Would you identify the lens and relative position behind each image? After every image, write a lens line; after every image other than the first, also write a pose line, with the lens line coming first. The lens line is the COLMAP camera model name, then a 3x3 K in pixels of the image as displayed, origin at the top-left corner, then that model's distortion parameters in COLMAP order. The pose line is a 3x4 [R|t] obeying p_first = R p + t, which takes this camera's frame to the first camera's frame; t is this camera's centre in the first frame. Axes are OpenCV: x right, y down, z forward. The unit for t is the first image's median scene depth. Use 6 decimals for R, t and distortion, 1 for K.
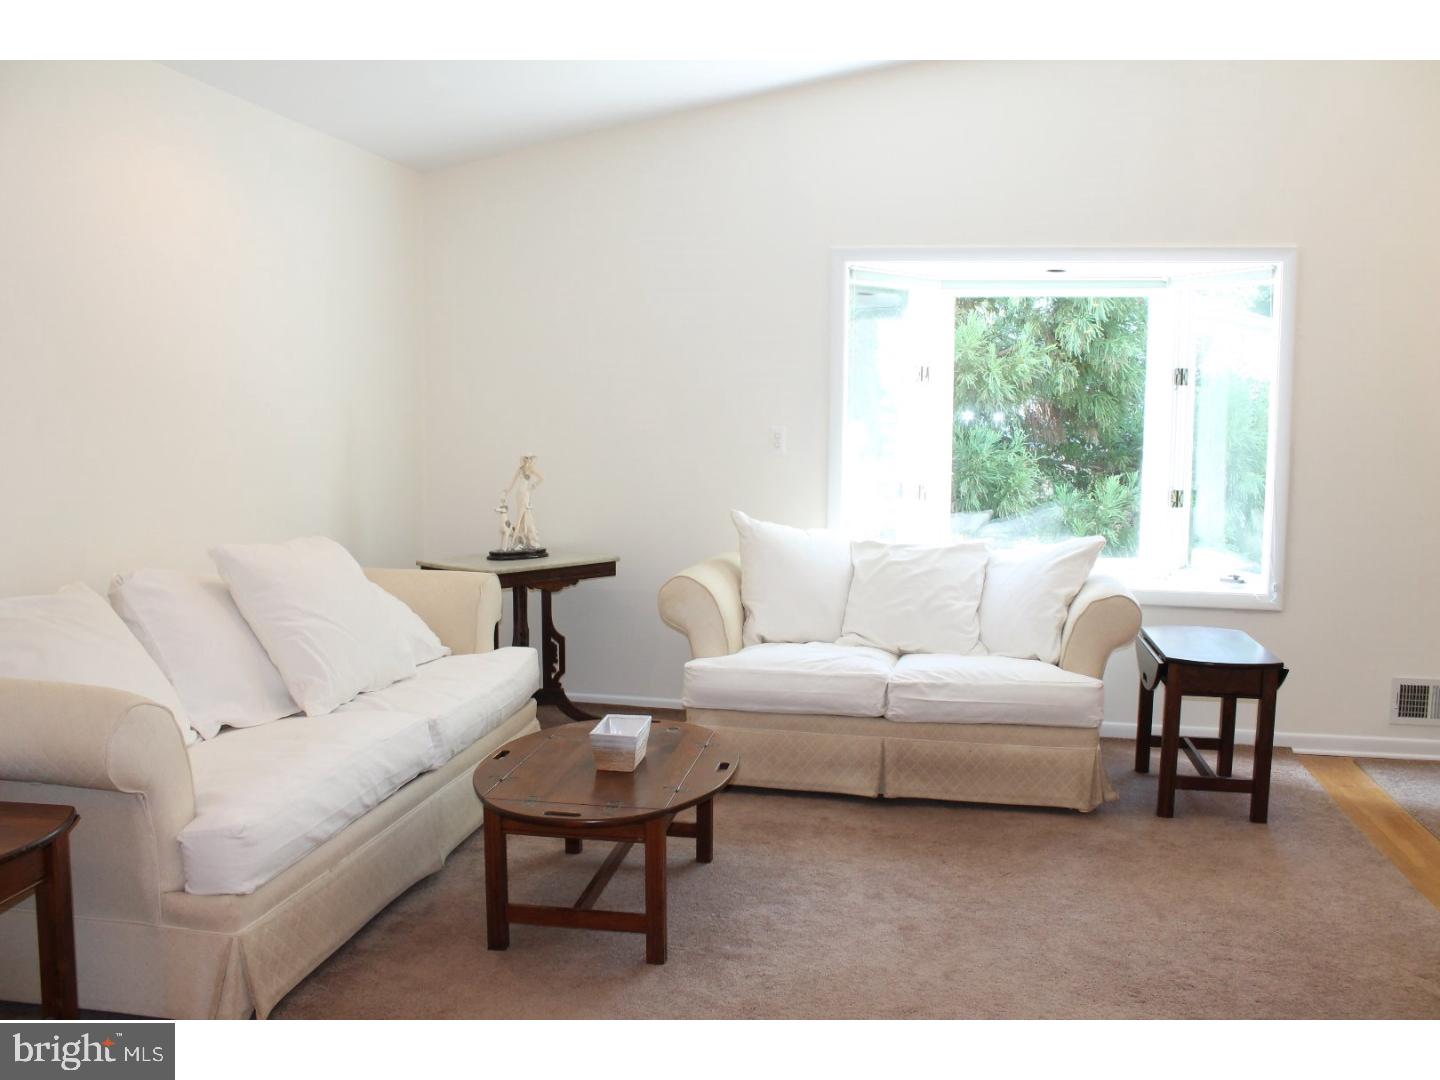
lens RADIAL K [[1225.7, 0, 720.0], [0, 1225.7, 540.0], [0, 0, 1]] dist [-0.161890, 0.163482]
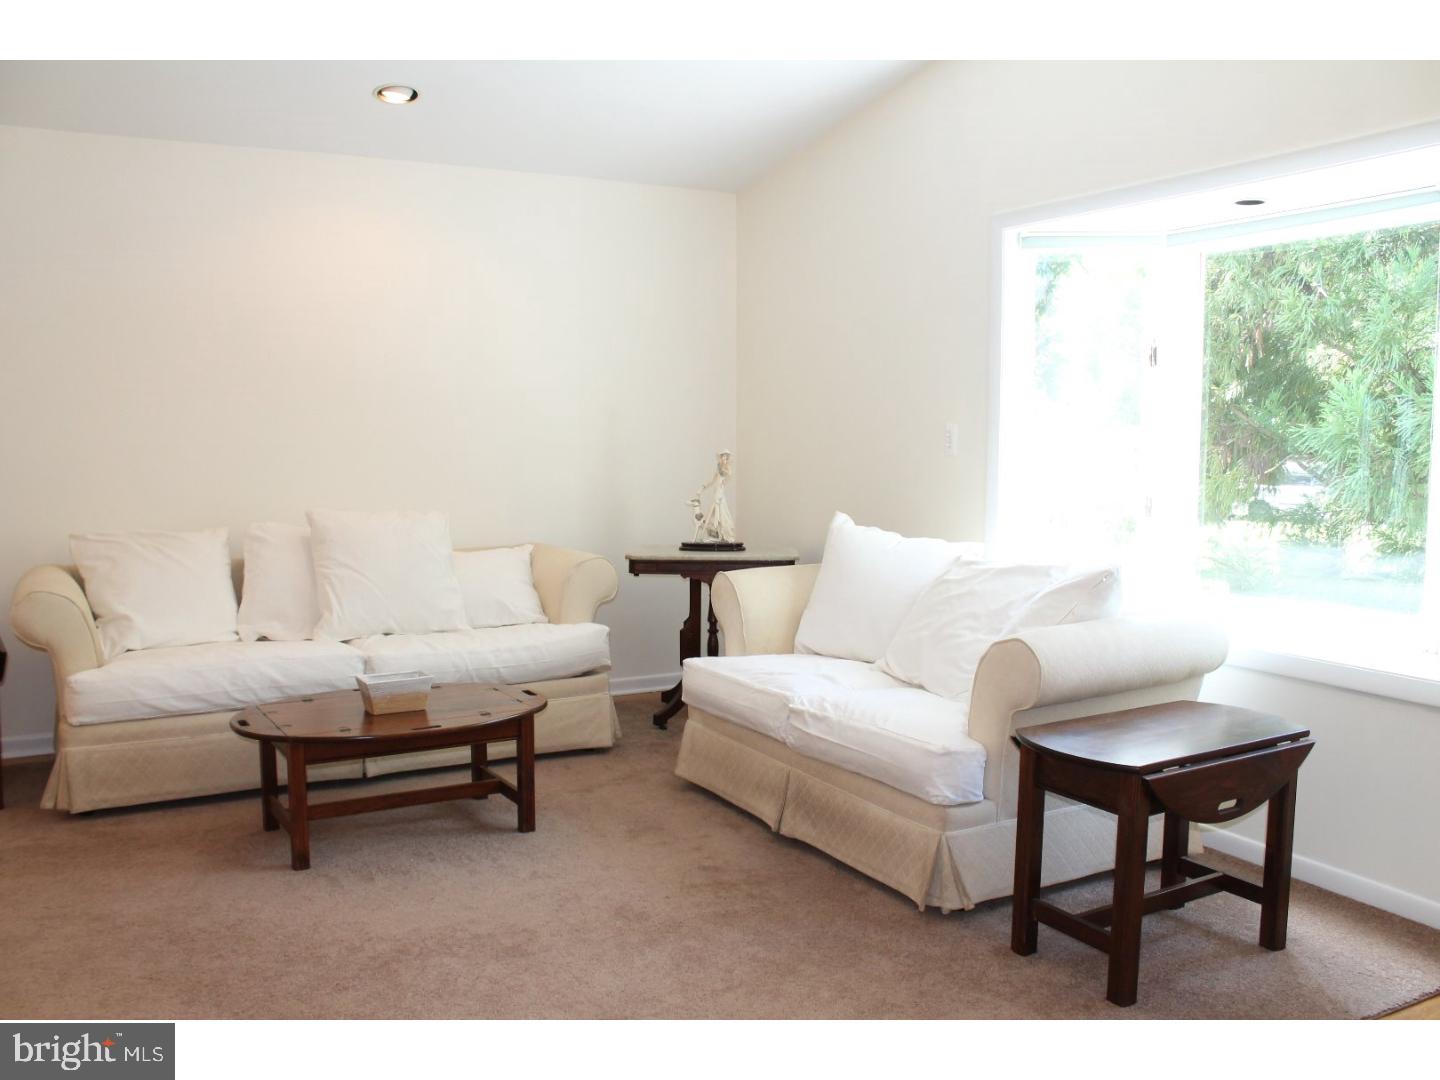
lens RADIAL K [[1225.7, 0, 720.0], [0, 1225.7, 540.0], [0, 0, 1]] dist [-0.161890, 0.163482]
pose [[0.650528, 0.058702, -0.757210, 0.760604], [-0.070525, 0.997370, 0.016731, -0.014133], [0.756201, 0.042518, 0.652957, 0.373562]]
